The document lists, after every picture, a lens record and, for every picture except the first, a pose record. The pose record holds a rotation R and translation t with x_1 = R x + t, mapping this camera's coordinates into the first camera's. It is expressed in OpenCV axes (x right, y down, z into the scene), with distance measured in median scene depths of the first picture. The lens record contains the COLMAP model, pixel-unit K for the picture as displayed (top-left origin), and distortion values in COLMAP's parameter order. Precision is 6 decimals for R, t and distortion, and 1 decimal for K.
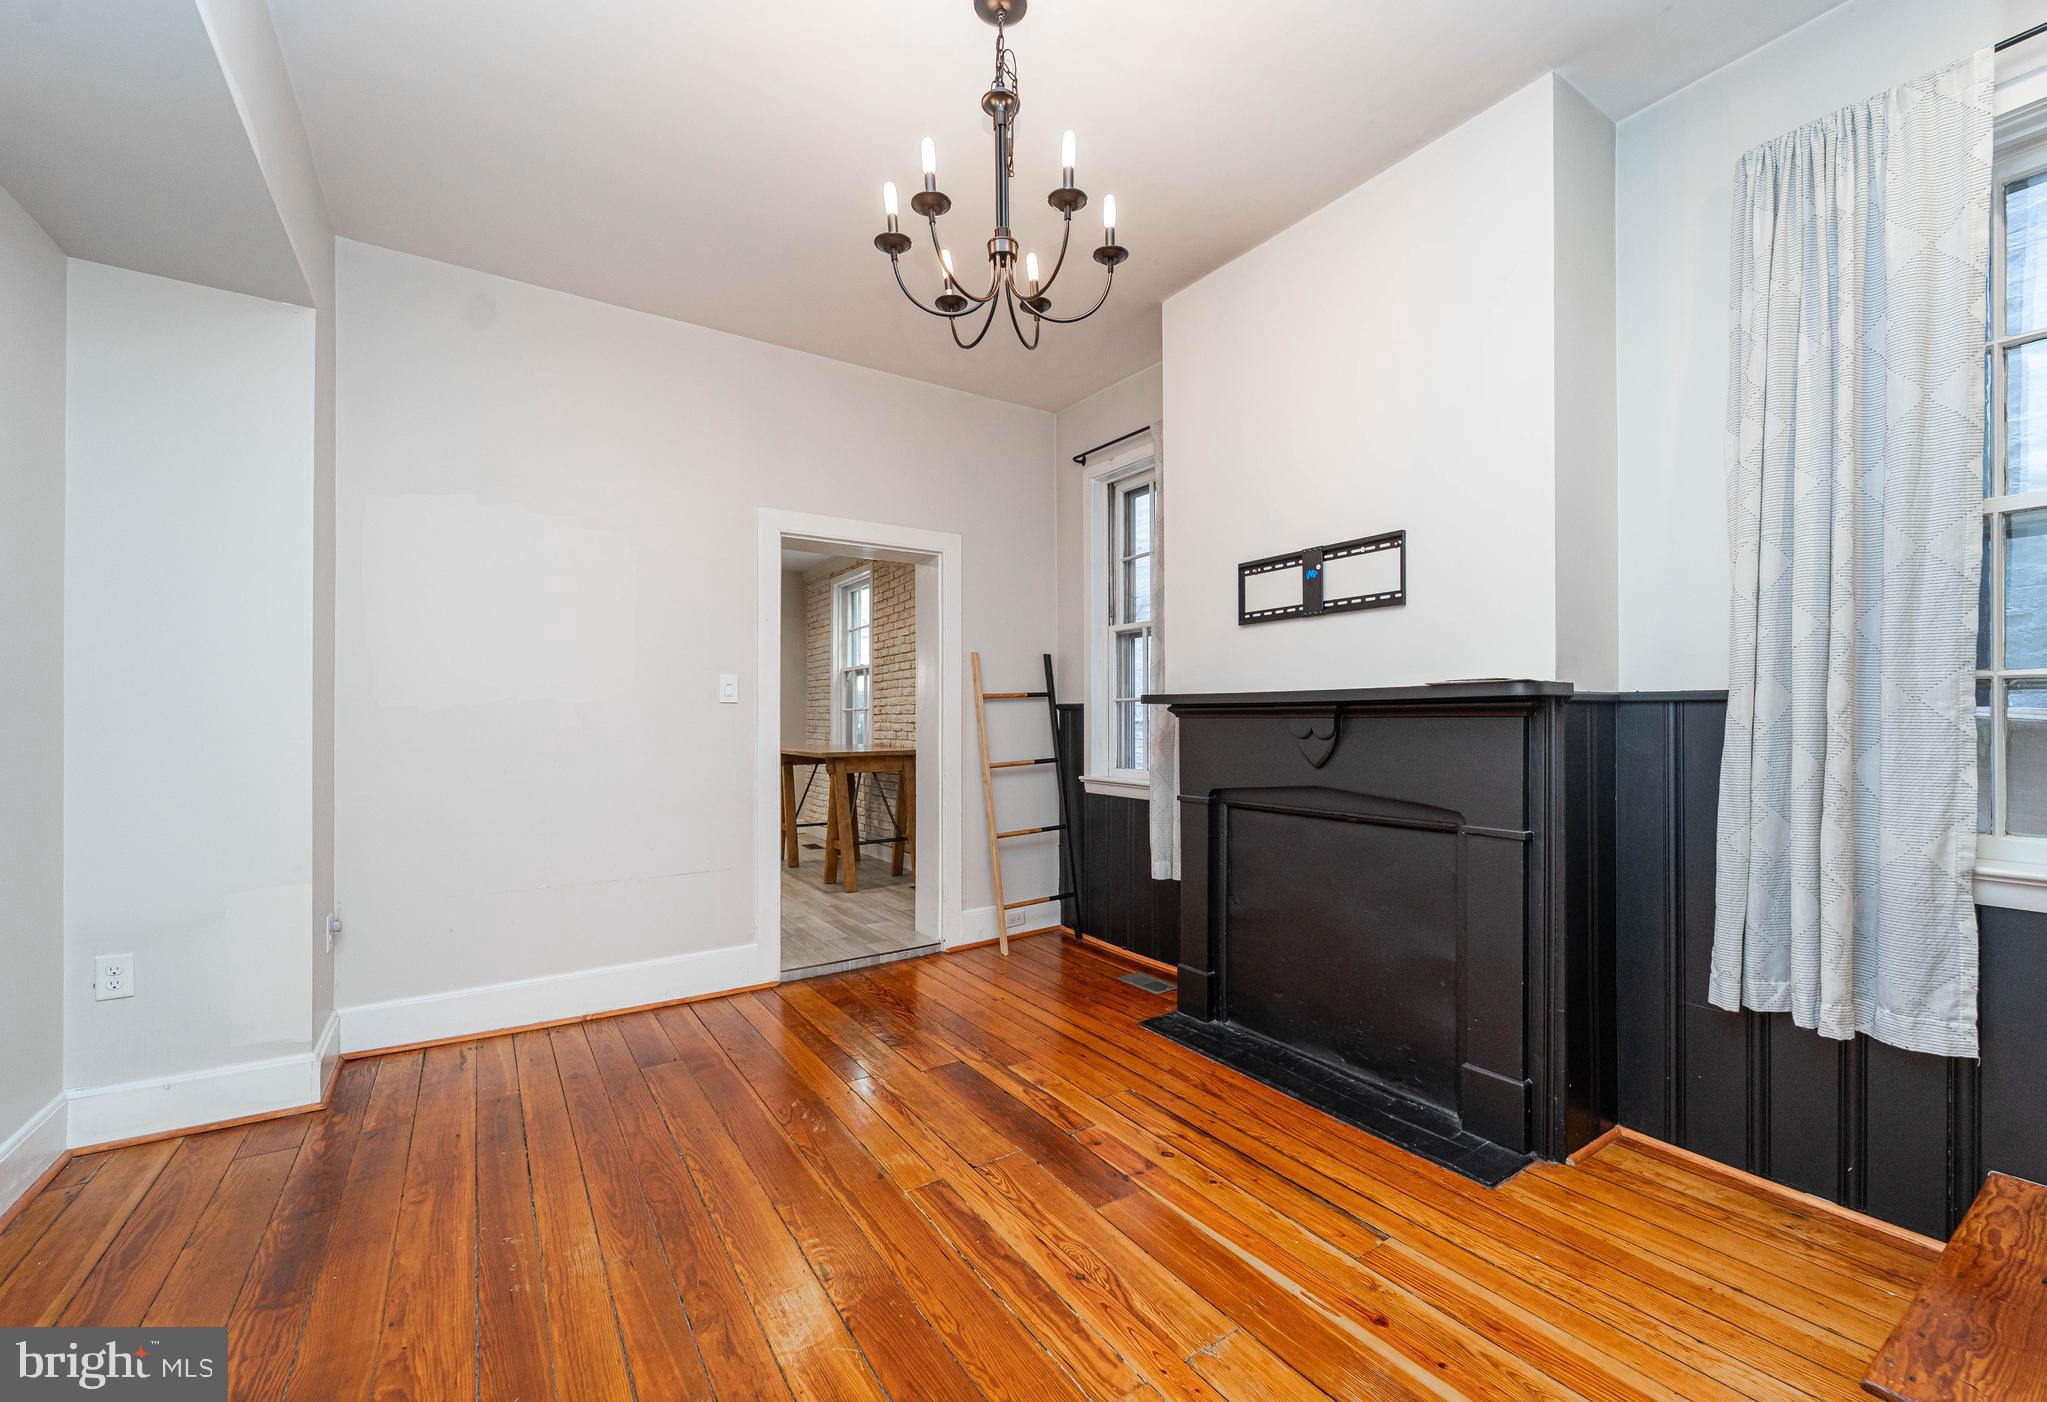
lens RADIAL K [[897.6, 0, 1052.7], [0, 897.6, 714.8], [0, 0, 1]] dist [-0.010136, -0.000350]
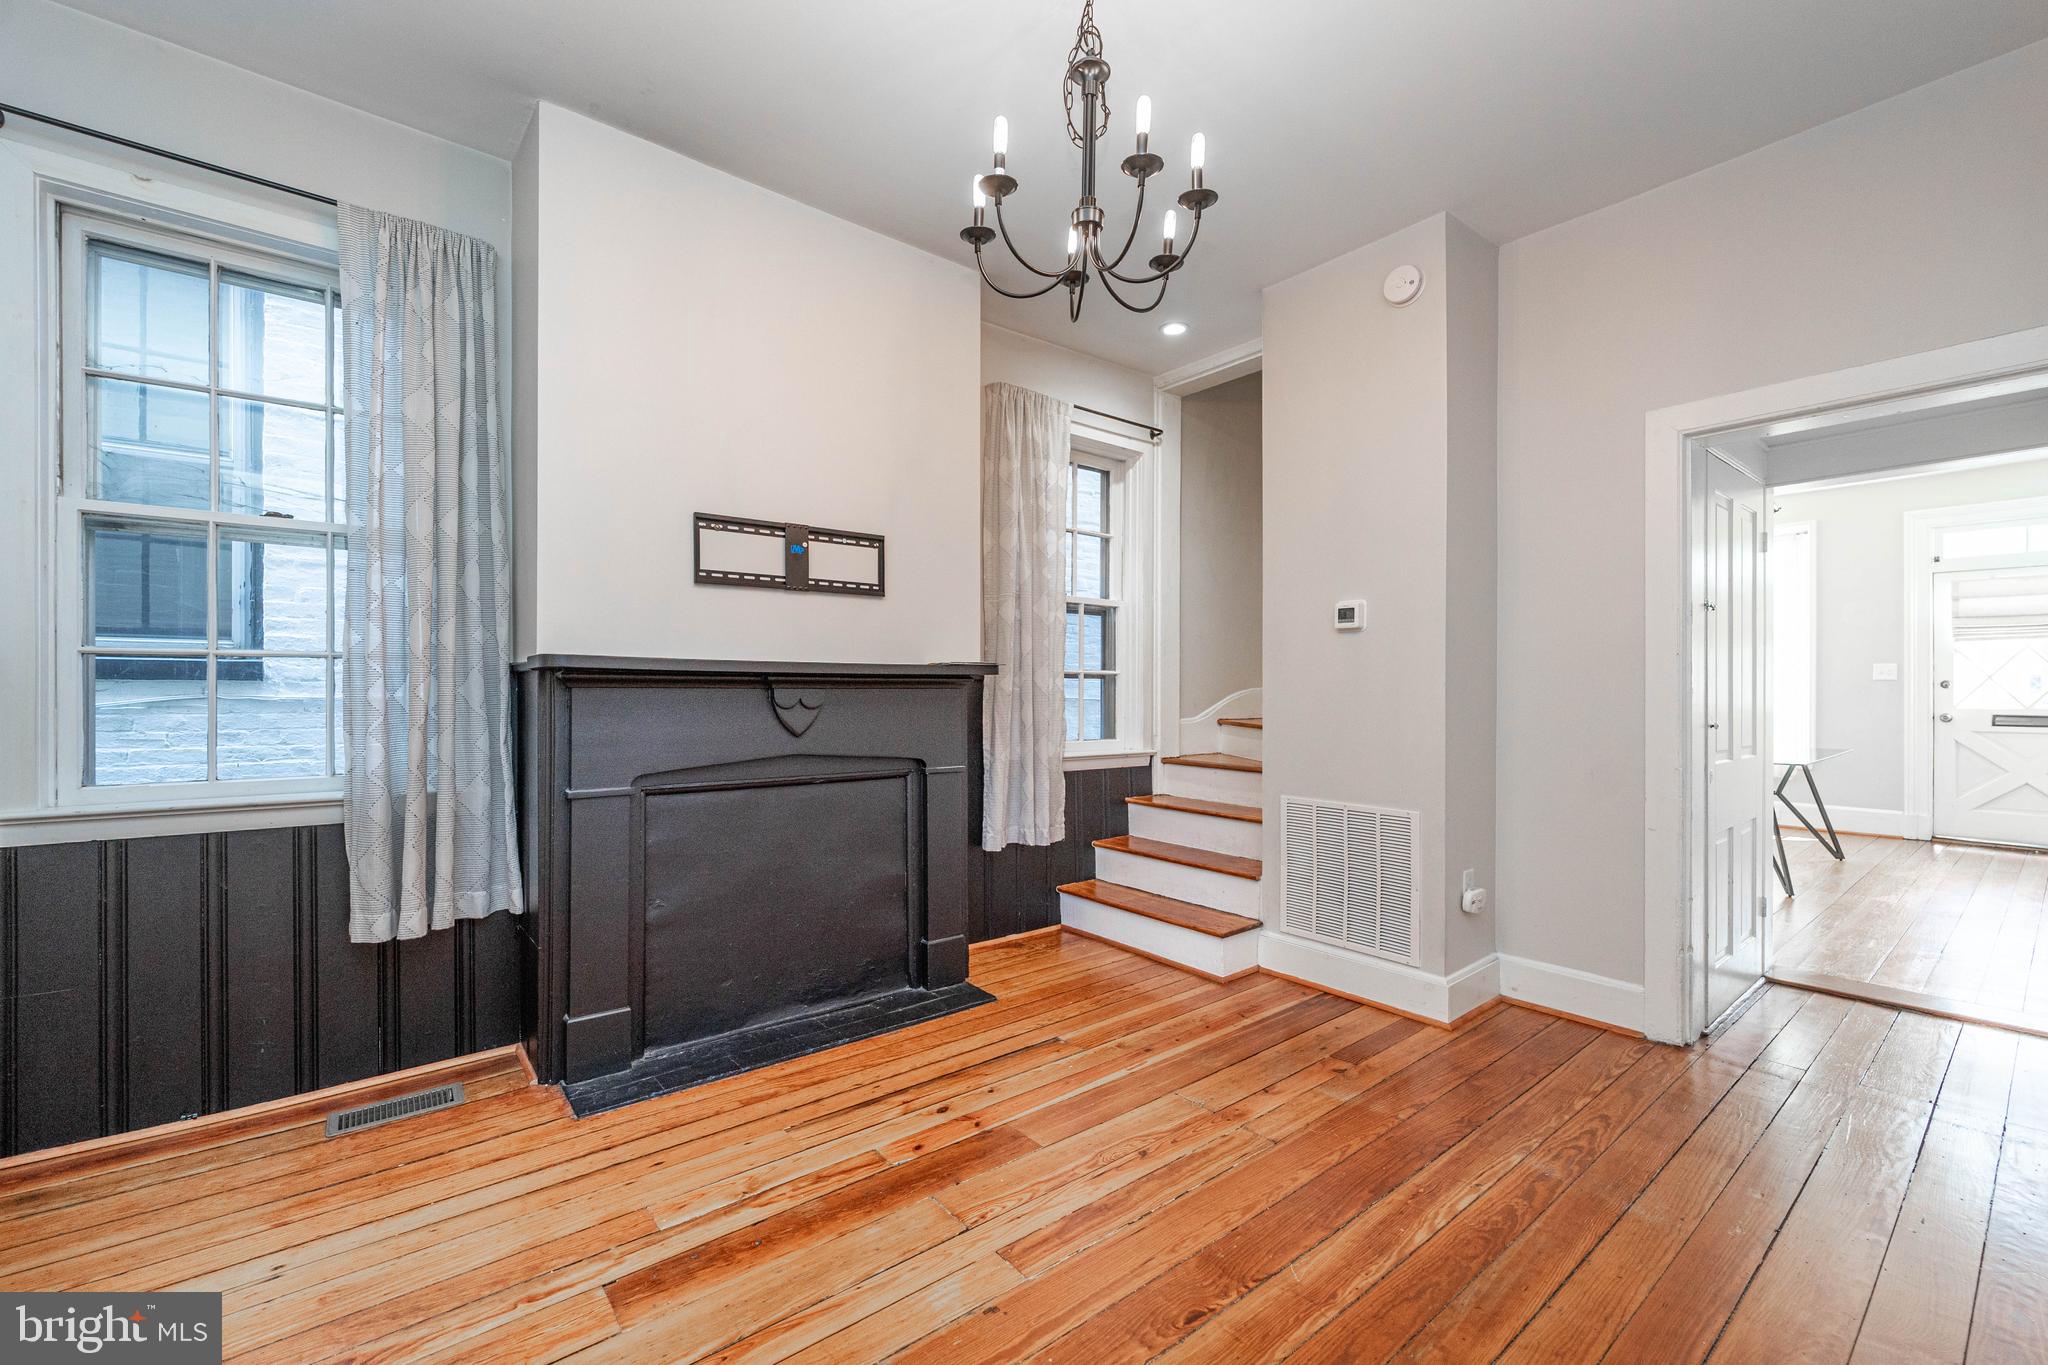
lens RADIAL K [[839.6, 0, 1033.4], [0, 839.6, 691.1], [0, 0, 1]] dist [0.000785, 0.000840]
pose [[-0.110174, 0.001785, 0.993911, -0.771479], [-0.004055, 0.999989, -0.002245, 0.008394], [-0.993904, -0.004277, -0.110166, 0.913330]]
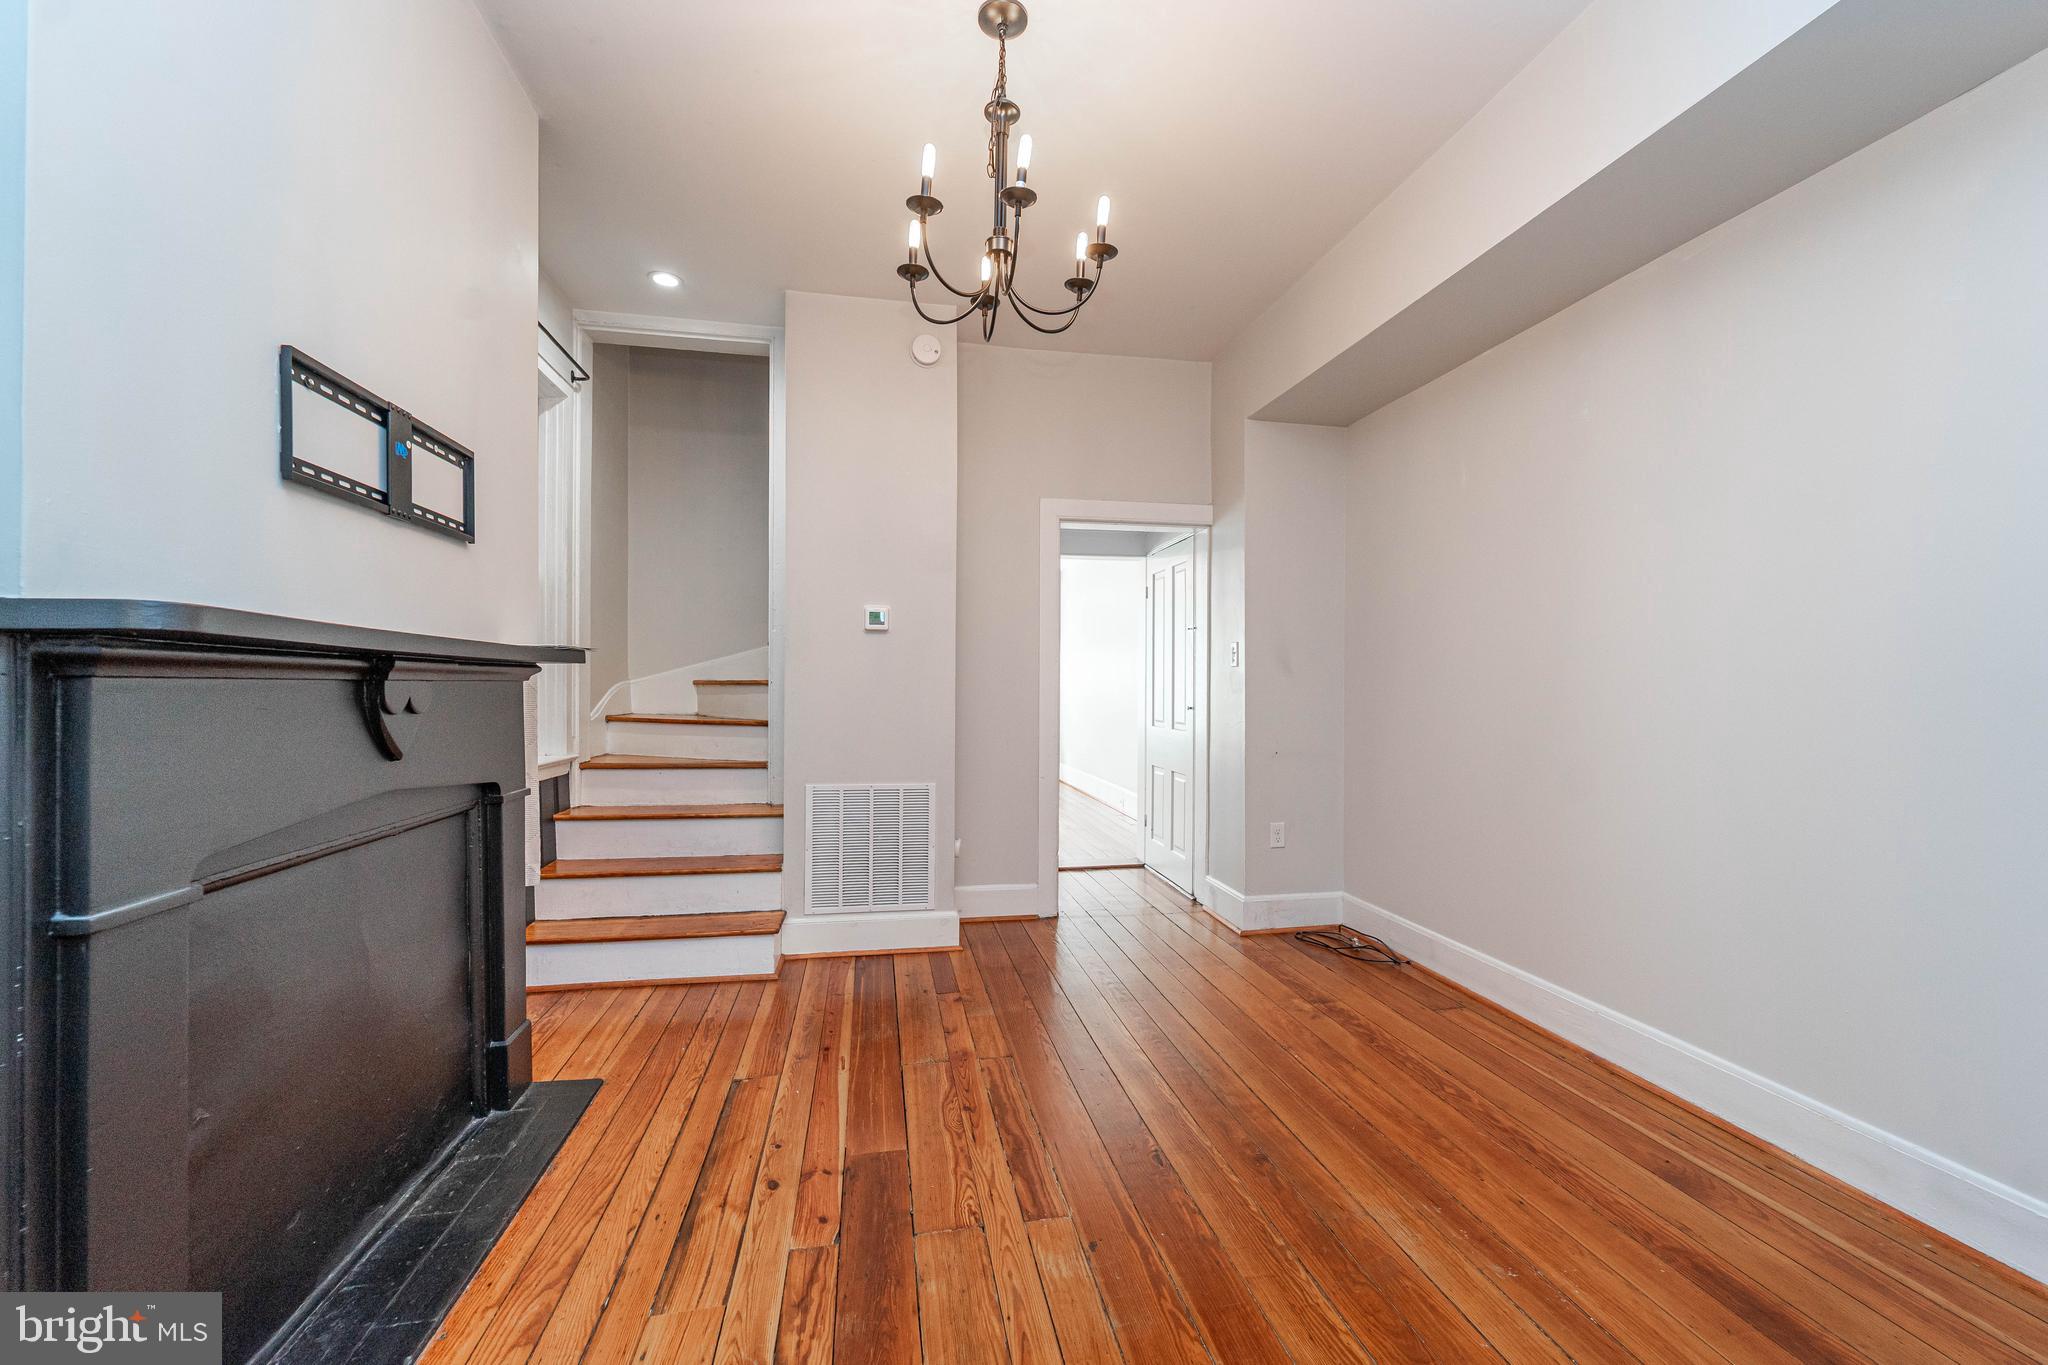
lens RADIAL K [[839.6, 0, 1045.8], [0, 839.6, 689.0], [0, 0, 1]] dist [0.000785, 0.000840]
pose [[-0.931292, -0.002876, 0.364262, -0.375882], [-0.002604, 0.999996, 0.001239, 0.007981], [-0.364264, 0.000205, -0.931296, 1.511042]]
